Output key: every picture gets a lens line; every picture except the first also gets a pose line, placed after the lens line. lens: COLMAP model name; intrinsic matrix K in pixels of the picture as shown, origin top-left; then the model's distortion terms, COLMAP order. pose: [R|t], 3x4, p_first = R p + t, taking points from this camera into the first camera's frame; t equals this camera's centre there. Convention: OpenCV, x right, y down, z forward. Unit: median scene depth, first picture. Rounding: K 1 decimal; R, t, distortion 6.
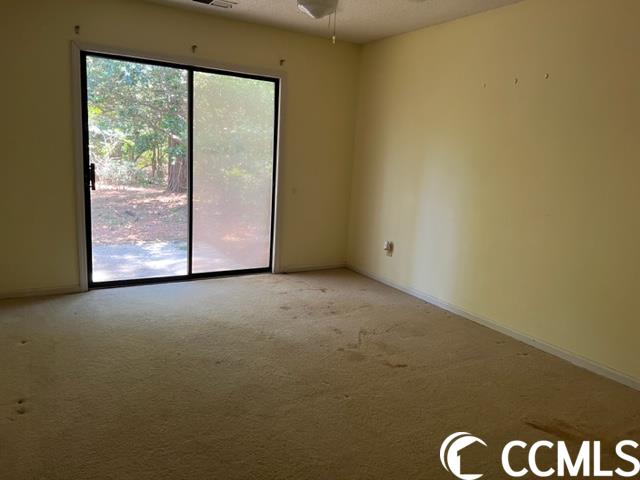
lens RADIAL K [[481.6, 0, 324.1], [0, 481.6, 241.5], [0, 0, 1]] dist [0.056036, -0.042796]
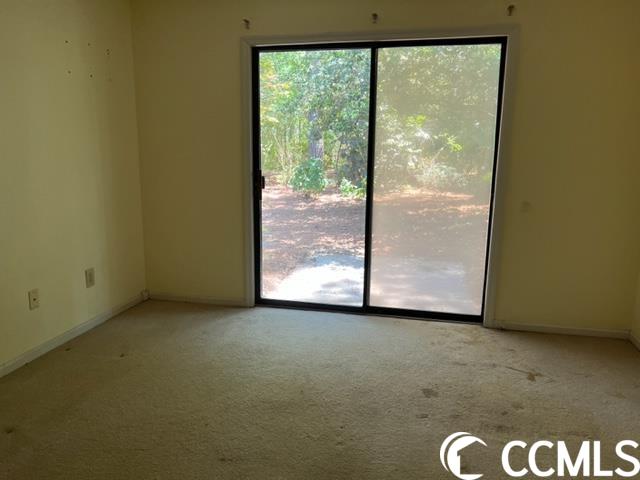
lens RADIAL K [[481.6, 0, 316.8], [0, 481.6, 239.0], [0, 0, 1]] dist [0.056036, -0.042796]
pose [[0.724933, 0.087452, -0.683245, 0.203827], [-0.096590, 0.995013, 0.024874, -0.057473], [0.682014, 0.047963, 0.729765, 0.370372]]
